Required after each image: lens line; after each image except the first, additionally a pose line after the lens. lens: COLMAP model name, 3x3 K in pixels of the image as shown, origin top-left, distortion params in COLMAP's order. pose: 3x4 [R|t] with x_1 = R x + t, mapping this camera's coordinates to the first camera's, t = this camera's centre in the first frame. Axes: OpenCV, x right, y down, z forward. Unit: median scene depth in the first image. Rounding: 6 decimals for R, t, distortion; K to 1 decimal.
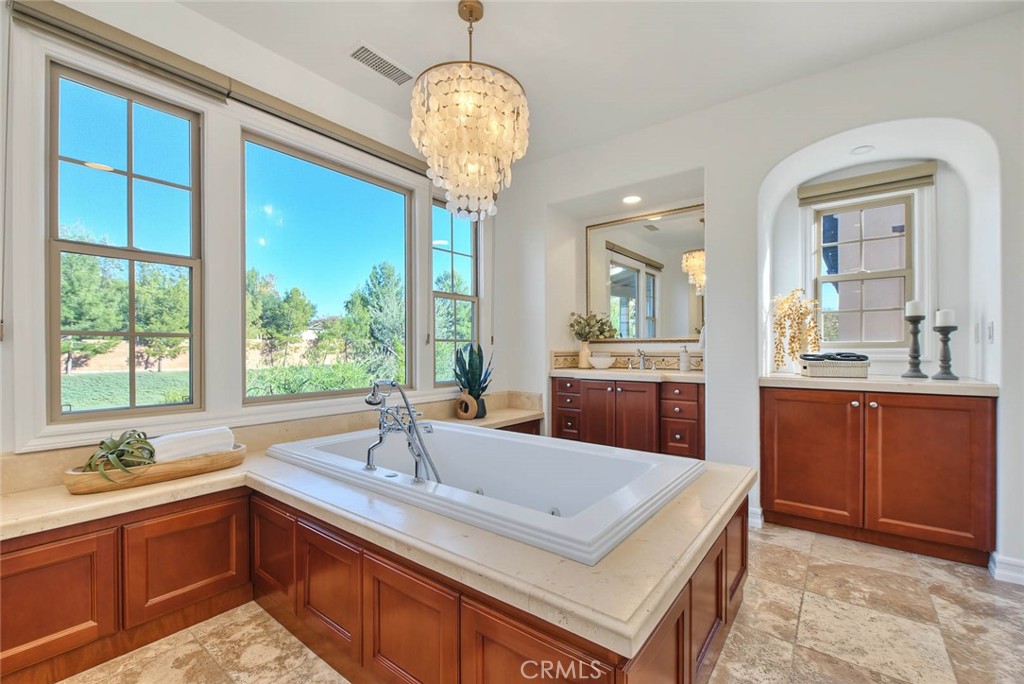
lens RADIAL K [[435.1, 0, 510.6], [0, 435.1, 347.0], [0, 0, 1]] dist [-0.003296, -0.000968]
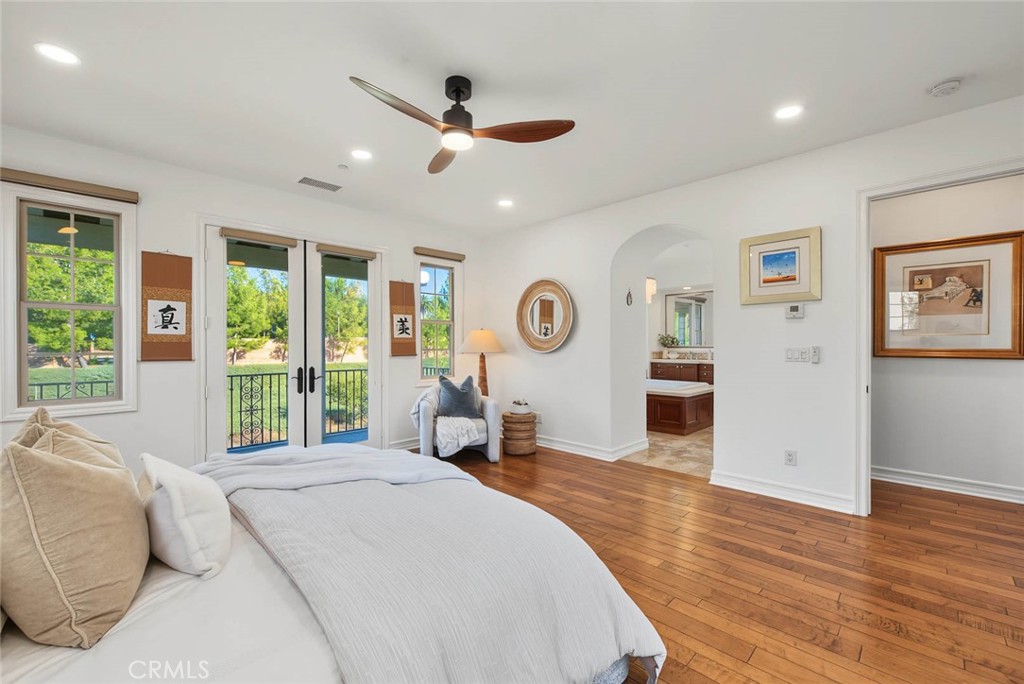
lens RADIAL K [[435.1, 0, 510.6], [0, 435.1, 347.0], [0, 0, 1]] dist [-0.003296, -0.000968]
pose [[0.993789, 0.003624, -0.111218, -0.377957], [-0.002662, 0.999958, 0.008799, -0.030521], [0.111246, -0.008449, 0.993757, -1.338264]]
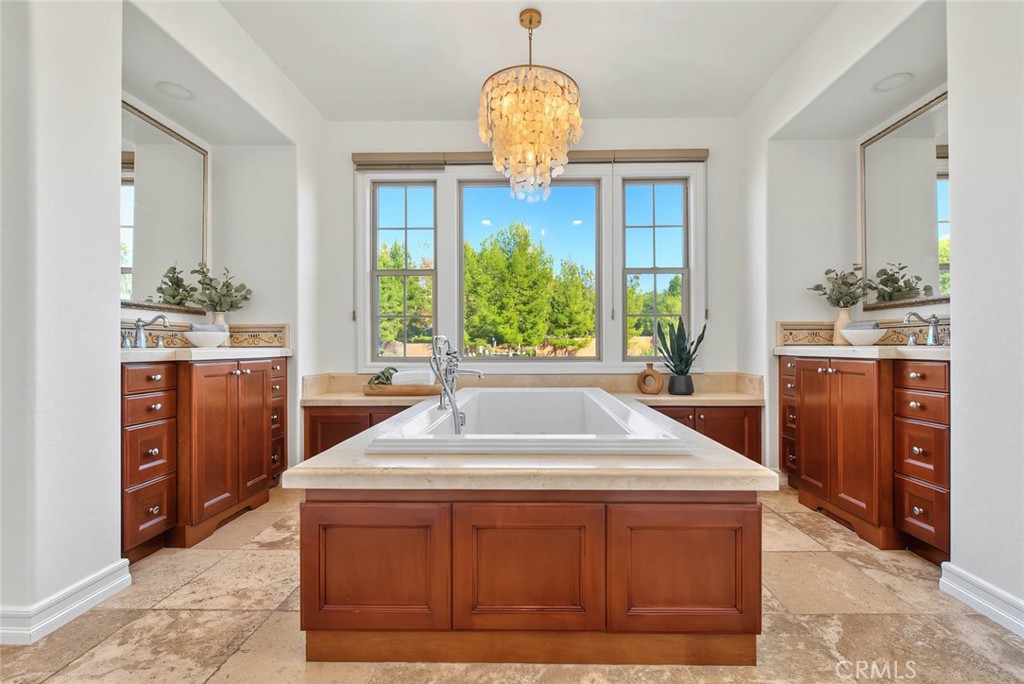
lens RADIAL K [[429.7, 0, 525.7], [0, 429.7, 345.0], [0, 0, 1]] dist [0.000872, -0.000119]
pose [[0.596843, -0.004154, -0.802347, 0.424089], [0.005976, 0.999982, -0.000732, 0.045351], [0.802336, -0.004357, 0.596857, 0.163157]]
